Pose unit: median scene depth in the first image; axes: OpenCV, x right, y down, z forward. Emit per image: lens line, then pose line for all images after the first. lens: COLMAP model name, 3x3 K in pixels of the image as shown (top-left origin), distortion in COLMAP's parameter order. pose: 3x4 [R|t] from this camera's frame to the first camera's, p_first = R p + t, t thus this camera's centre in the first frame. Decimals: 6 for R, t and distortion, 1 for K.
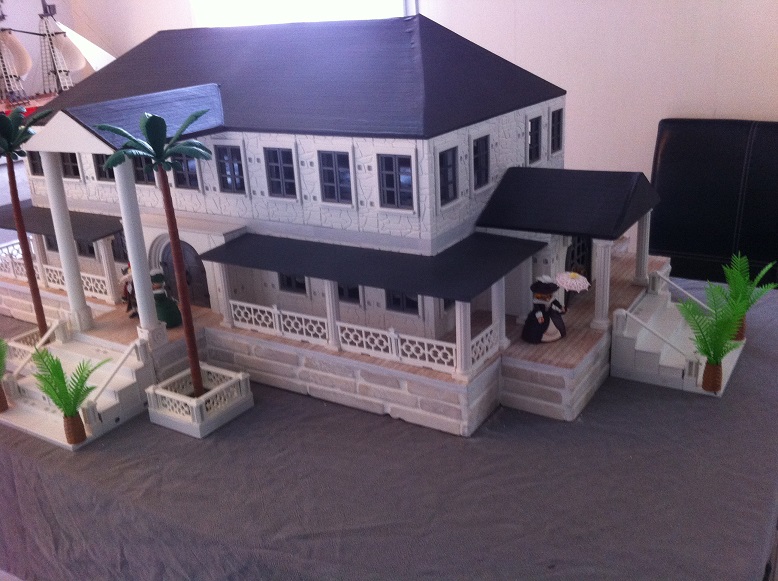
lens RADIAL K [[760.5, 0, 389.0], [0, 760.5, 290.5], [0, 0, 1]] dist [0.124131, -0.493054]
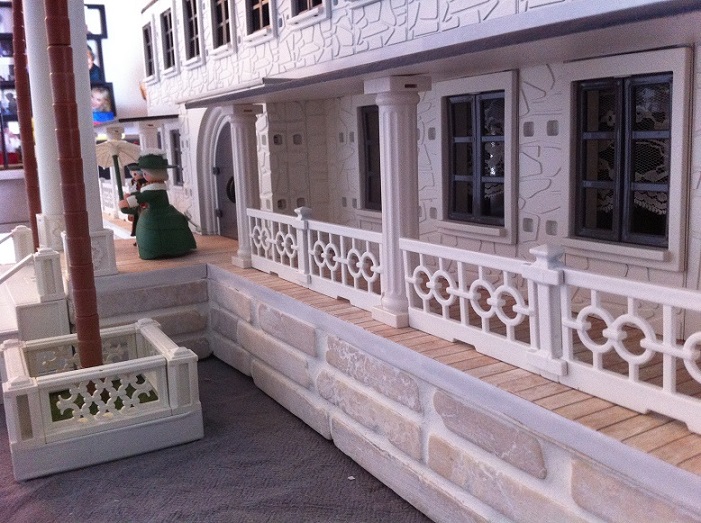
lens RADIAL K [[685.2, 0, 350.5], [0, 685.2, 261.5], [0, 0, 1]] dist [0.124131, -0.493054]
pose [[0.887464, 0.107411, -0.448185, 0.050615], [-0.171441, 0.979615, -0.104704, 0.087610], [0.427802, 0.169758, 0.887788, 0.718395]]
